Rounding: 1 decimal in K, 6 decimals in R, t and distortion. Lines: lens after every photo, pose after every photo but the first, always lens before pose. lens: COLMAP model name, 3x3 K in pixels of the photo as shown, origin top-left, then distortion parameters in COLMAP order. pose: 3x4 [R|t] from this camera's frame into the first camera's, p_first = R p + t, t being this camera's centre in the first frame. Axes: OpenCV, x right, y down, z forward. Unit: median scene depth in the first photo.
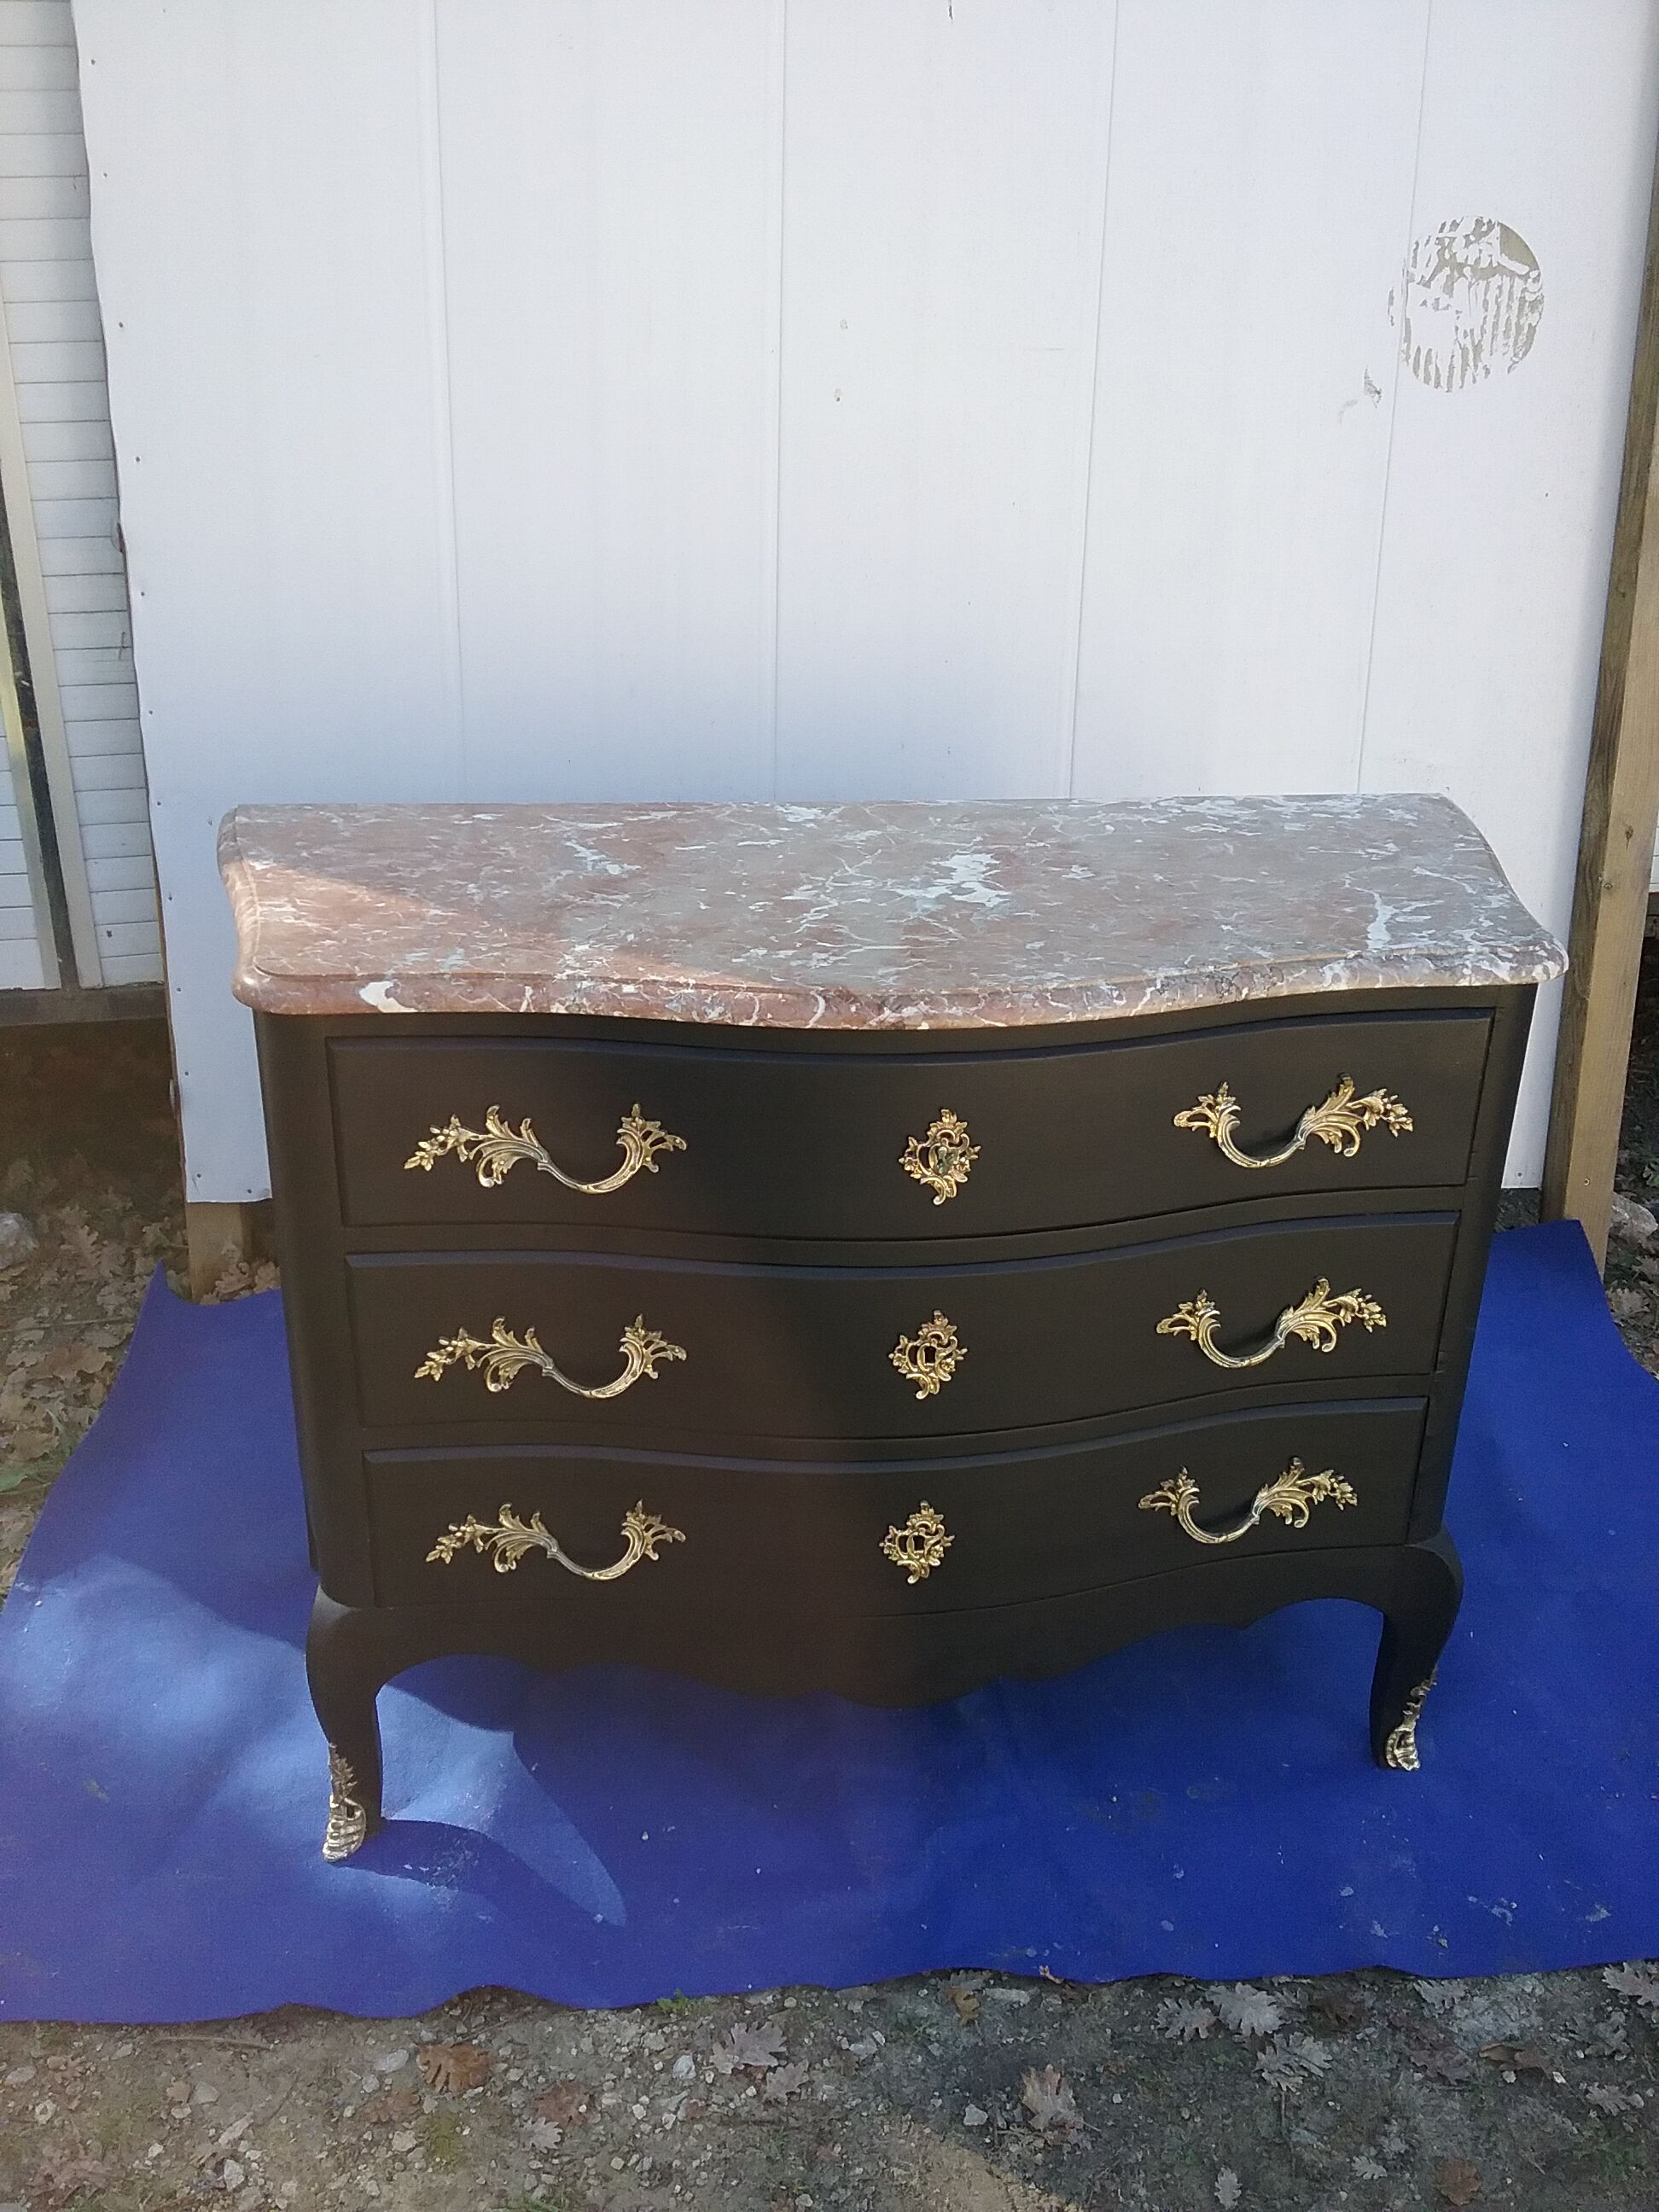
lens RADIAL K [[2021.1, 0, 829.5], [0, 2021.1, 1106.0], [0, 0, 1]] dist [0.110912, -0.199318]
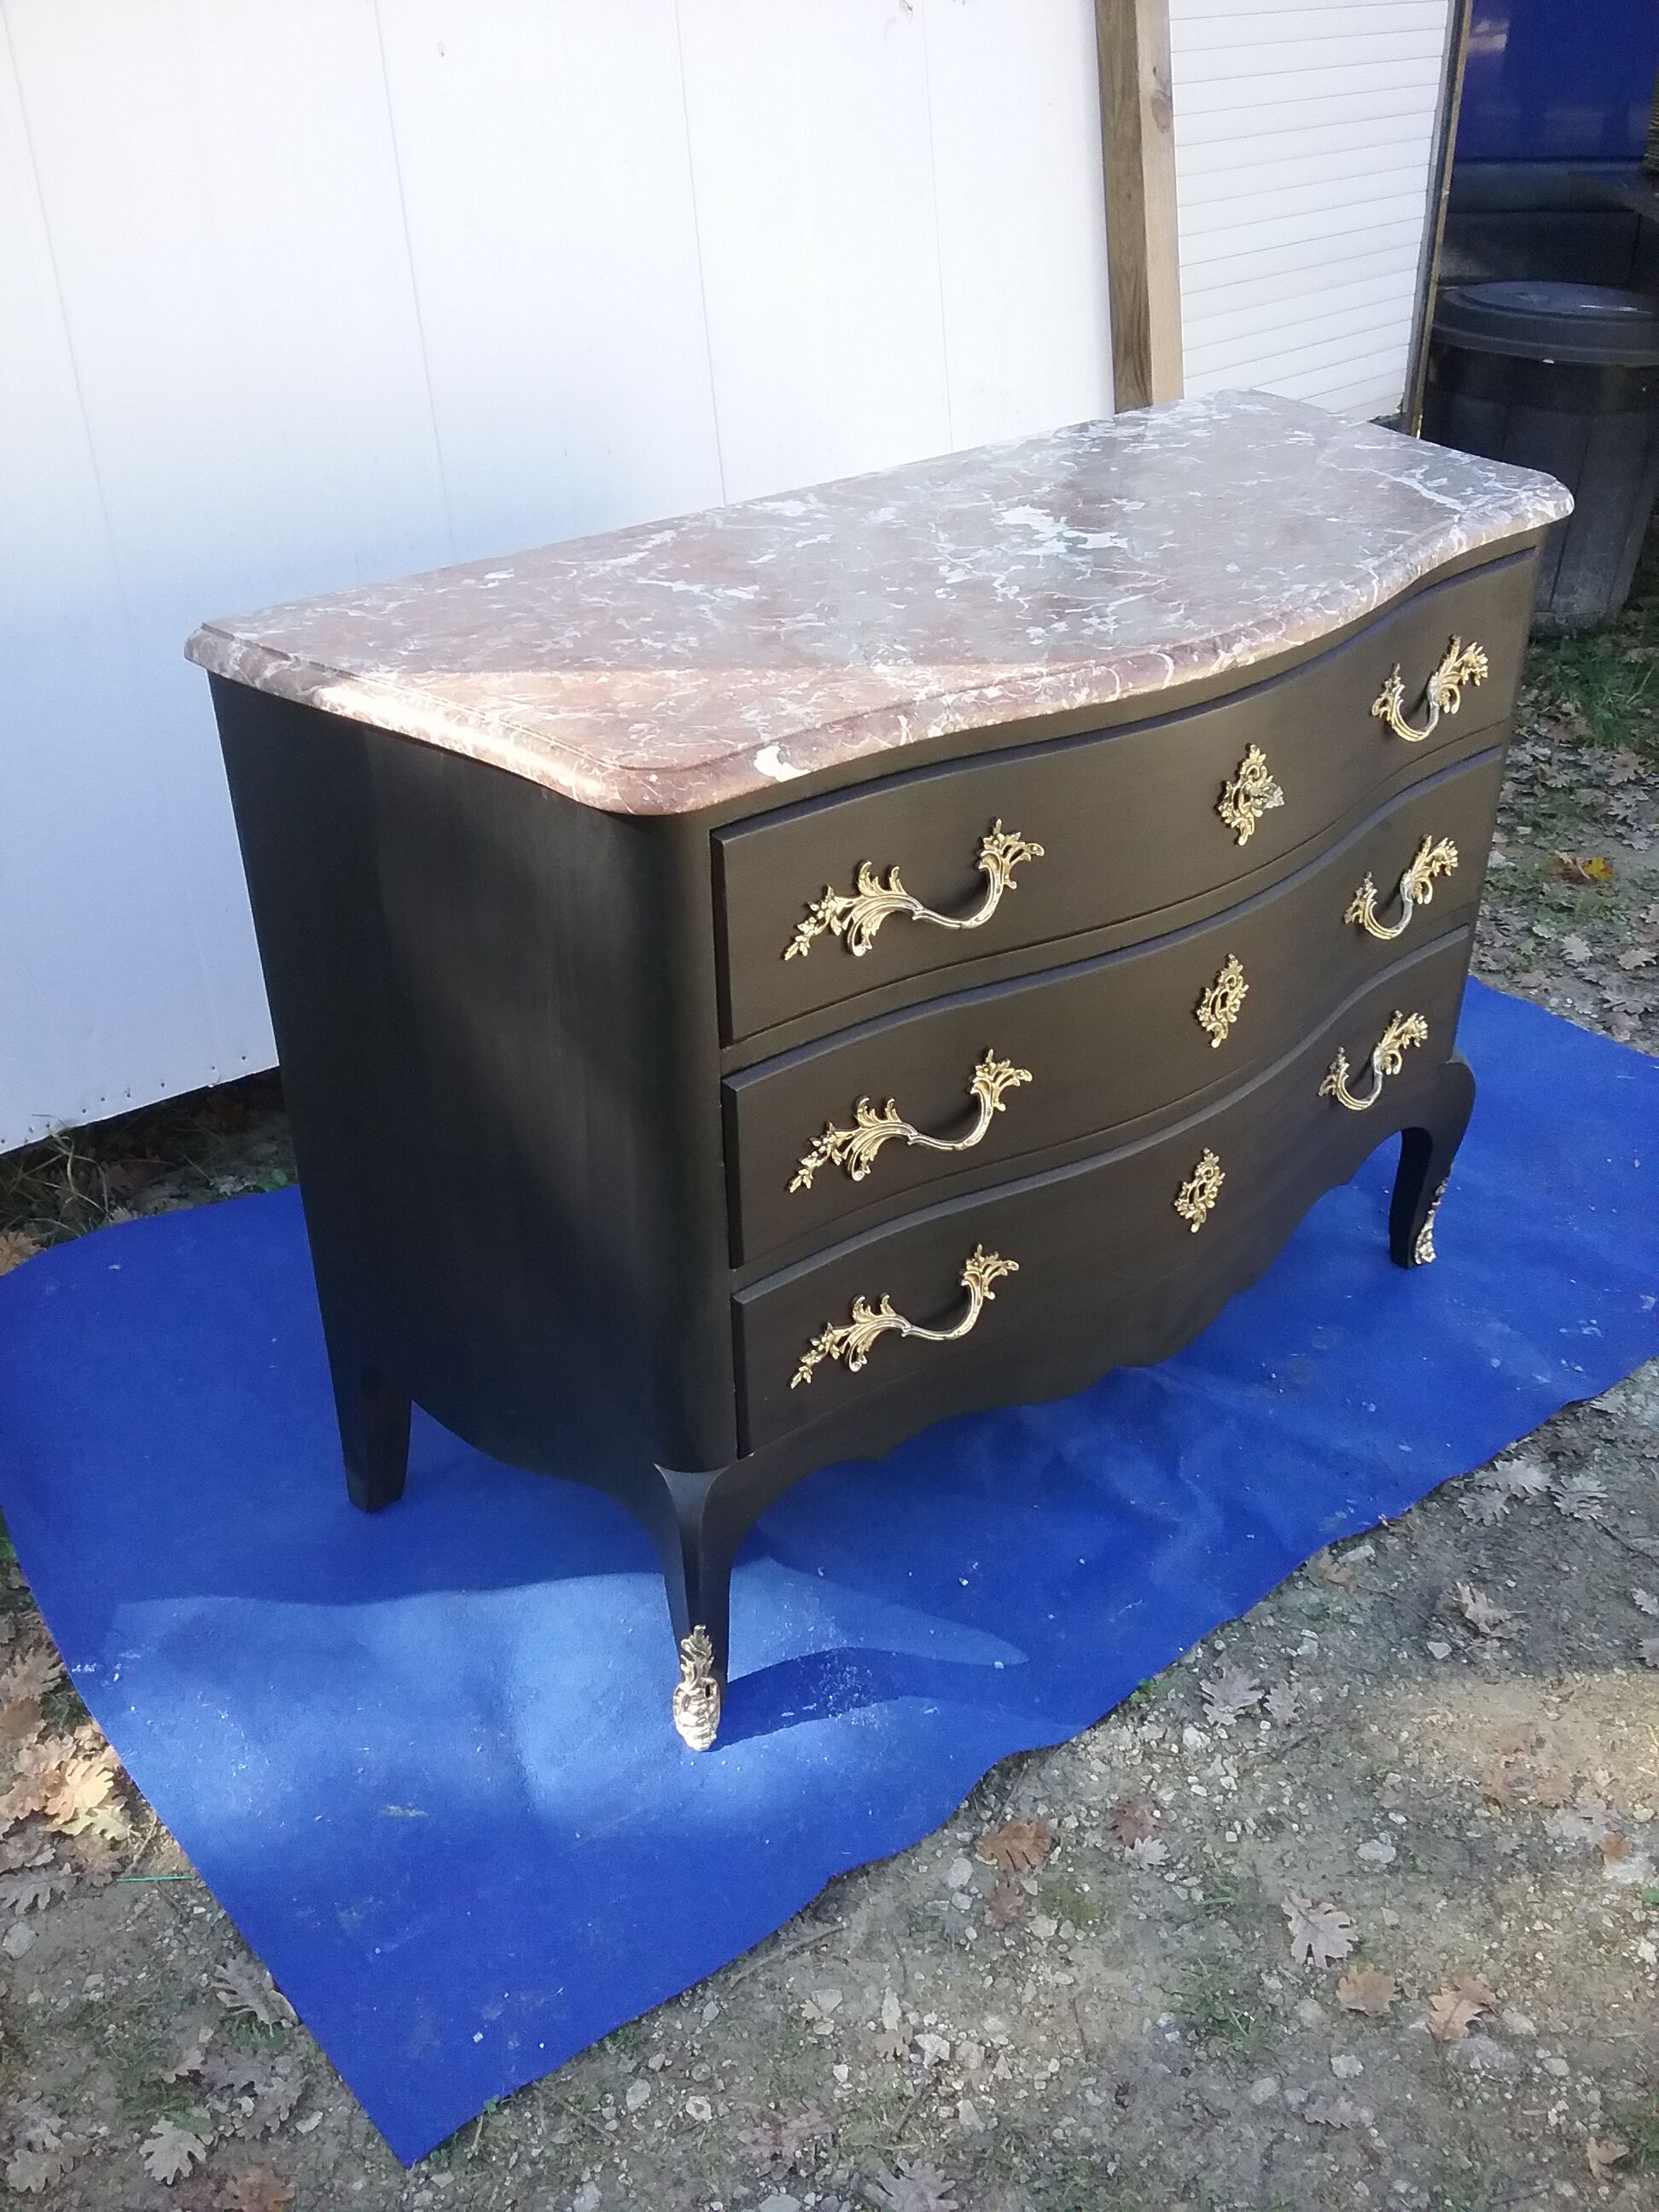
lens RADIAL K [[2051.3, 0, 829.5], [0, 2051.3, 1106.0], [0, 0, 1]] dist [0.108957, -0.225126]
pose [[0.830087, -0.312911, 0.461566, -0.607104], [0.254683, 0.949087, 0.185393, -0.067501], [-0.496077, -0.036339, 0.867517, 0.211544]]
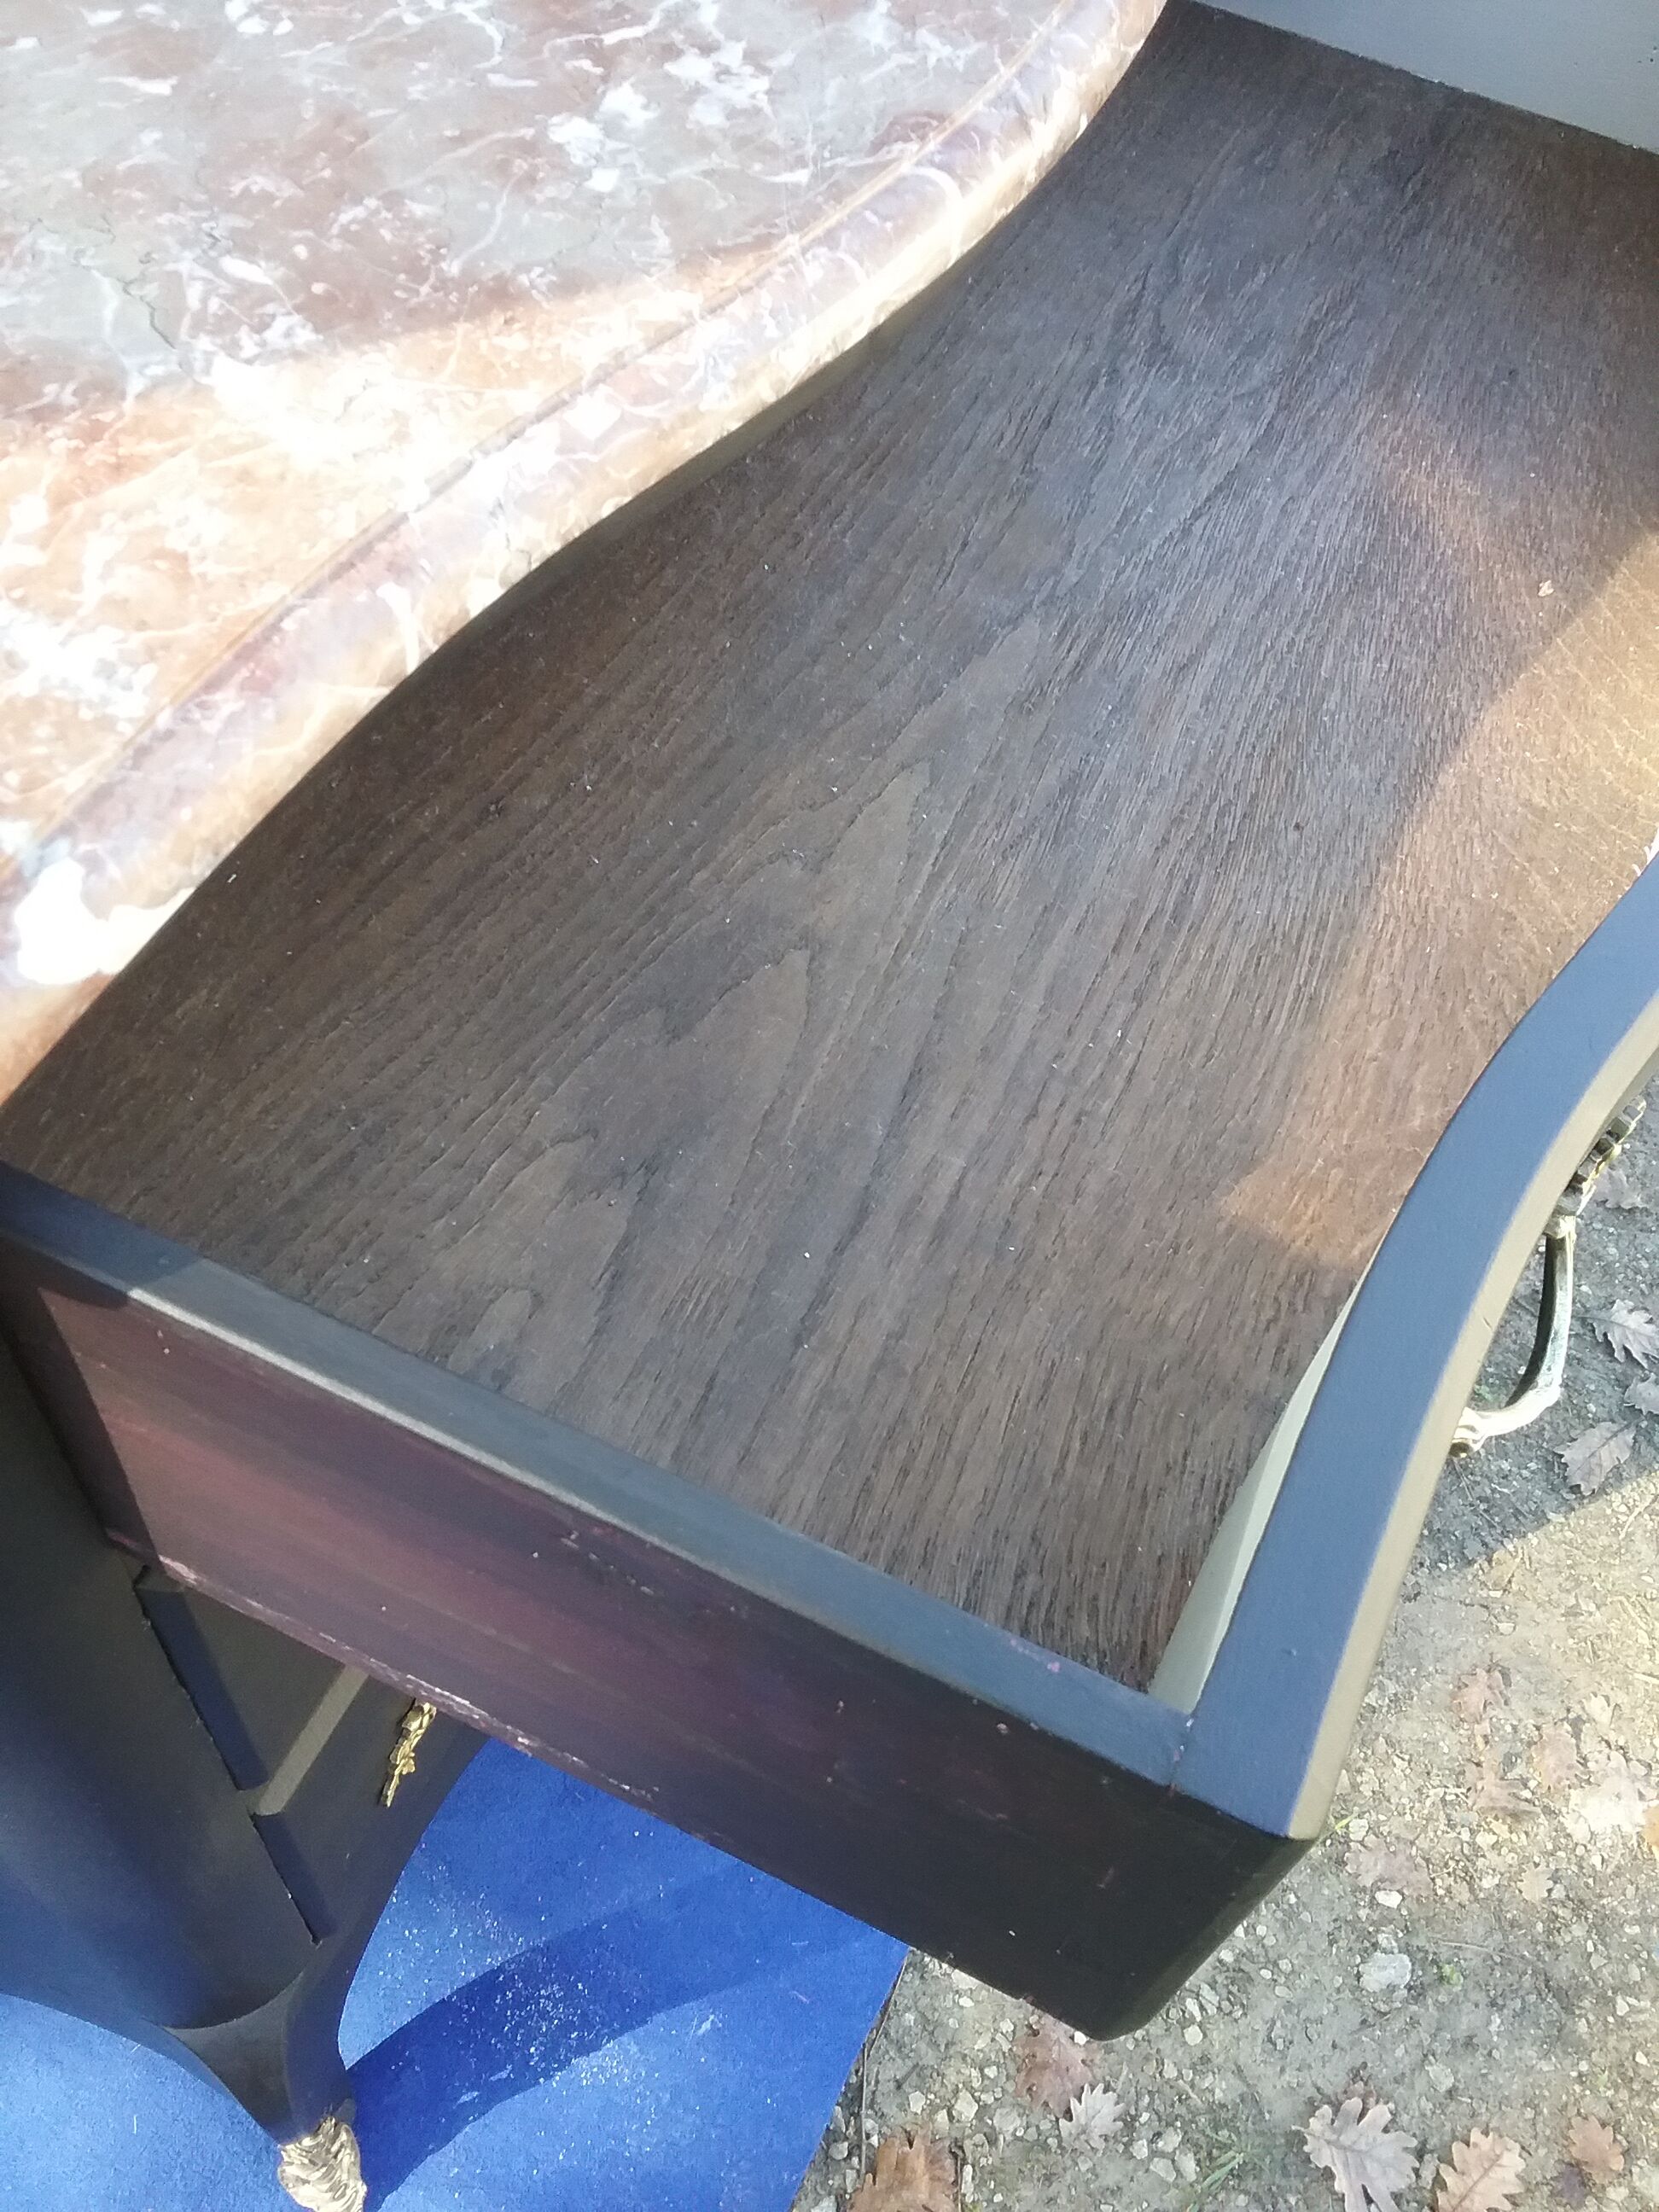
lens RADIAL K [[2067.3, 0, 840.9], [0, 2067.3, 1113.2], [0, 0, 1]] dist [0.107302, -0.238202]
pose [[0.511870, -0.680609, 0.524176, -0.305697], [0.310995, 0.715596, 0.625463, -0.162284], [-0.800794, -0.157140, 0.577958, 0.715720]]
